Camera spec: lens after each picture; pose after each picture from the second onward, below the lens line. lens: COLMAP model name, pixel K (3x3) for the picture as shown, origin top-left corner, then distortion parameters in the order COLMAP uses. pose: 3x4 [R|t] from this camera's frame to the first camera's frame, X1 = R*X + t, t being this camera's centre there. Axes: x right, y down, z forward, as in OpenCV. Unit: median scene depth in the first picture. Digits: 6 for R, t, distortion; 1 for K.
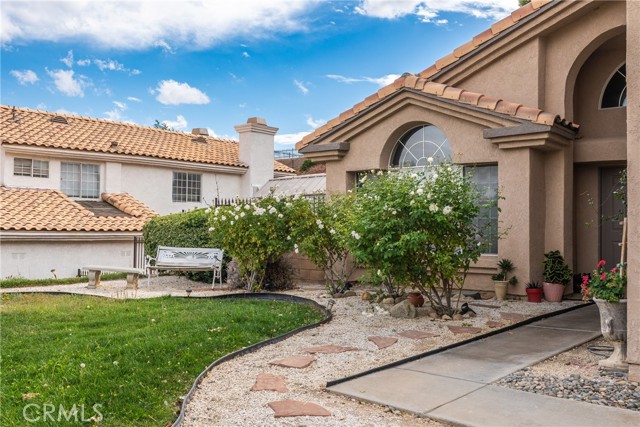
lens RADIAL K [[642.9, 0, 320.1], [0, 642.9, 215.6], [0, 0, 1]] dist [0.014588, 0.000000]
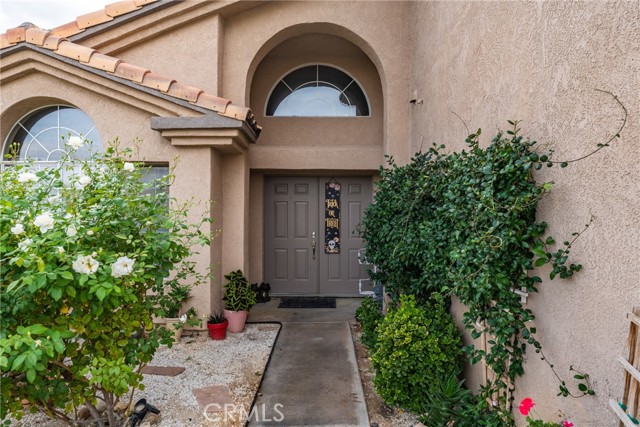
lens RADIAL K [[428.6, 0, 320.9], [0, 428.6, 215.6], [0, 0, 1]] dist [0.001687, 0.004036]
pose [[0.761958, -0.009490, 0.647557, 0.081213], [-0.009941, 0.999603, 0.026346, -0.034671], [-0.647550, -0.026512, 0.761562, 0.493238]]
